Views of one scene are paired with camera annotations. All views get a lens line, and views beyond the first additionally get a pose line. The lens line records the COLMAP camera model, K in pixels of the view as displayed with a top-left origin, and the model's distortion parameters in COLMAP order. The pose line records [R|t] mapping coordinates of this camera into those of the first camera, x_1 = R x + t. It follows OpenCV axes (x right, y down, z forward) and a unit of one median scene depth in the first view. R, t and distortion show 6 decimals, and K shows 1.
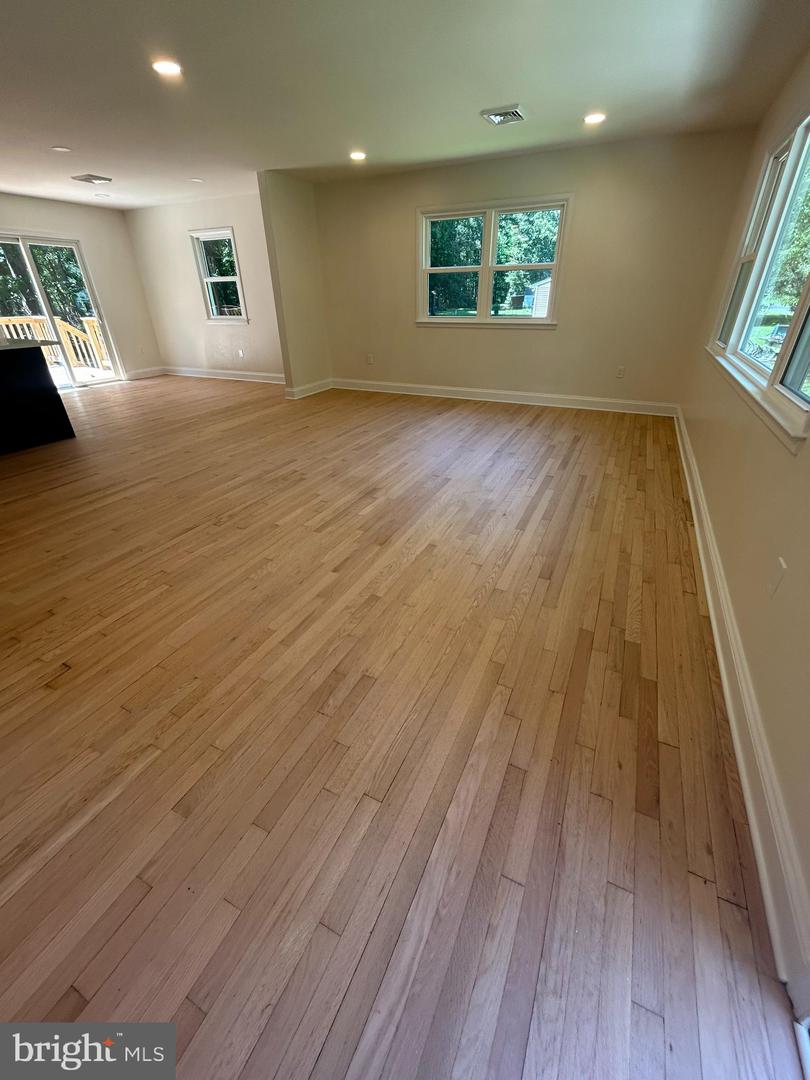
lens RADIAL K [[437.7, 0, 405.0], [0, 437.7, 540.0], [0, 0, 1]] dist [0.001680, 0.000781]
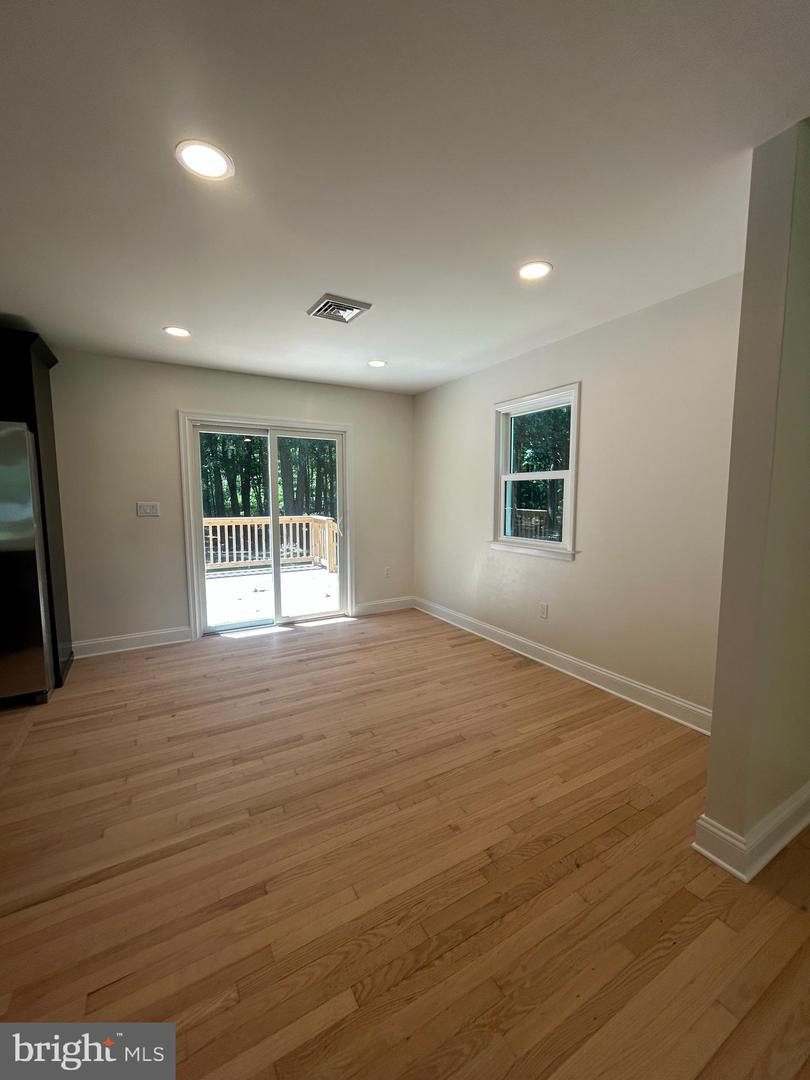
lens RADIAL K [[437.7, 0, 405.0], [0, 437.7, 540.0], [0, 0, 1]] dist [0.001680, 0.000781]
pose [[0.826438, 0.071442, -0.558476, -0.248853], [-0.287153, 0.906695, -0.308945, -0.321137], [0.484296, 0.415693, 0.769842, 0.553891]]
